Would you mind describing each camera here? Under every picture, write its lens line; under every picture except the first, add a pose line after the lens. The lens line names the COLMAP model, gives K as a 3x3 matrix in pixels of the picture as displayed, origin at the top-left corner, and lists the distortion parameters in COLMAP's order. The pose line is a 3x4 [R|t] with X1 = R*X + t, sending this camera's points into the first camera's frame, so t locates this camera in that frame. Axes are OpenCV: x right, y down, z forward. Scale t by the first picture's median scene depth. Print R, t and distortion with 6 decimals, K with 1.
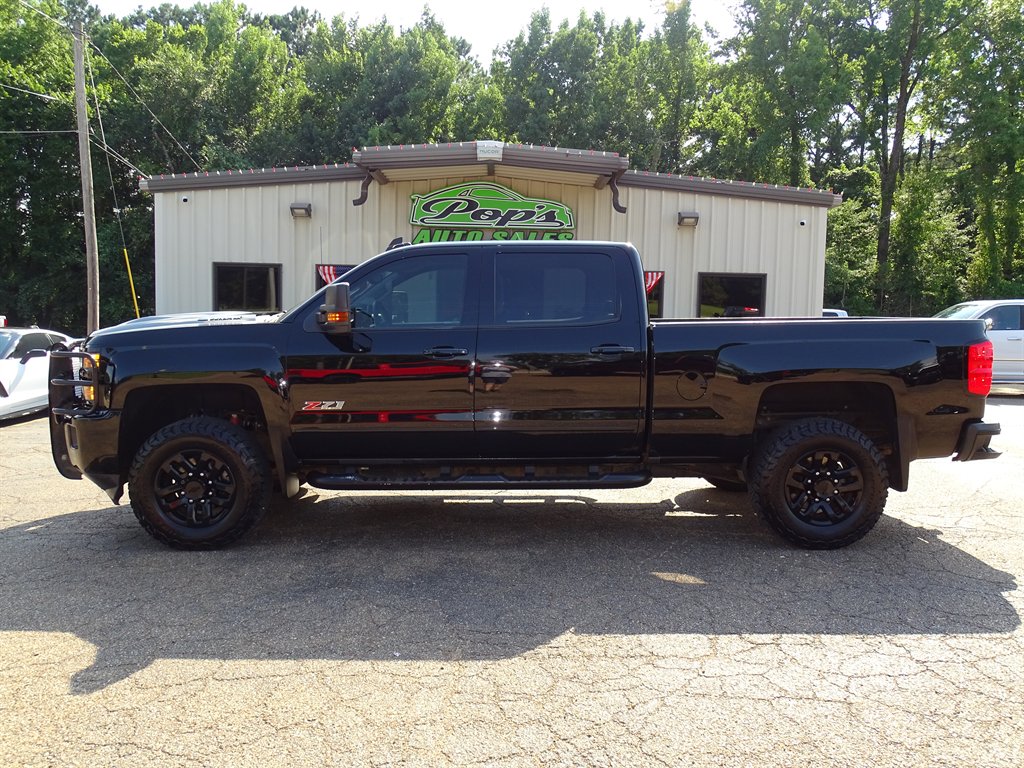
lens RADIAL K [[800.4, 0, 520.7], [0, 800.4, 382.5], [0, 0, 1]] dist [0.006137, 0.007576]
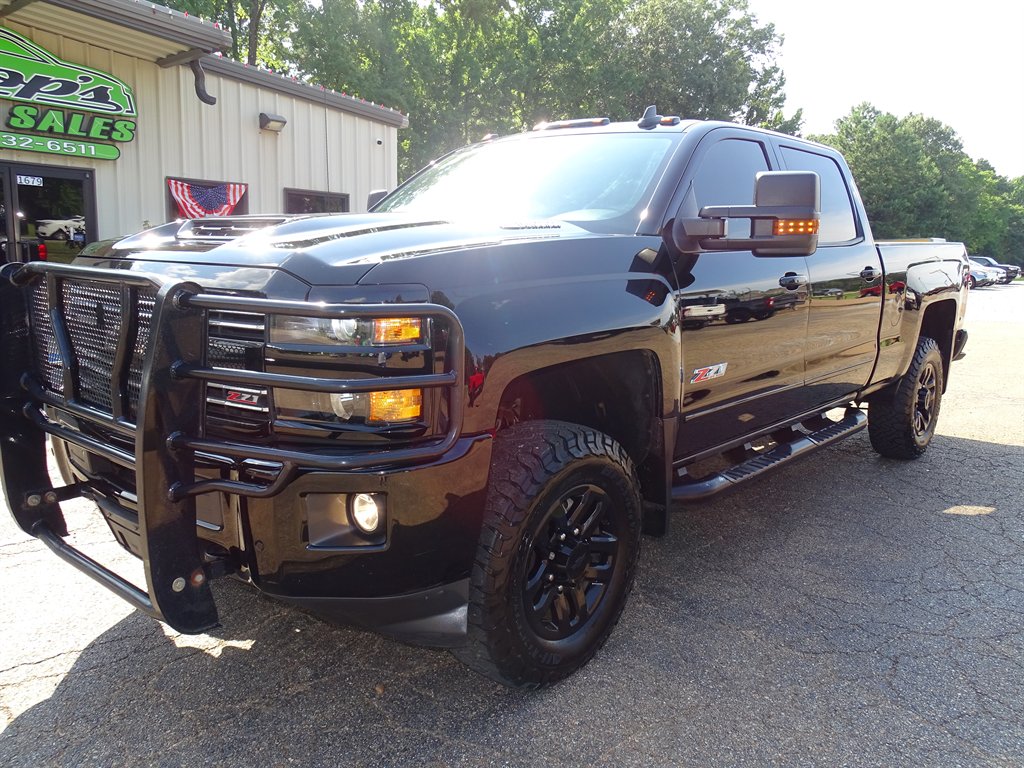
lens RADIAL K [[800.4, 0, 520.7], [0, 800.4, 382.5], [0, 0, 1]] dist [0.006137, 0.007576]
pose [[0.668060, -0.115304, 0.735120, -0.268782], [0.047382, 0.992508, 0.112615, -0.014988], [-0.742597, -0.040402, 0.668518, 0.230425]]
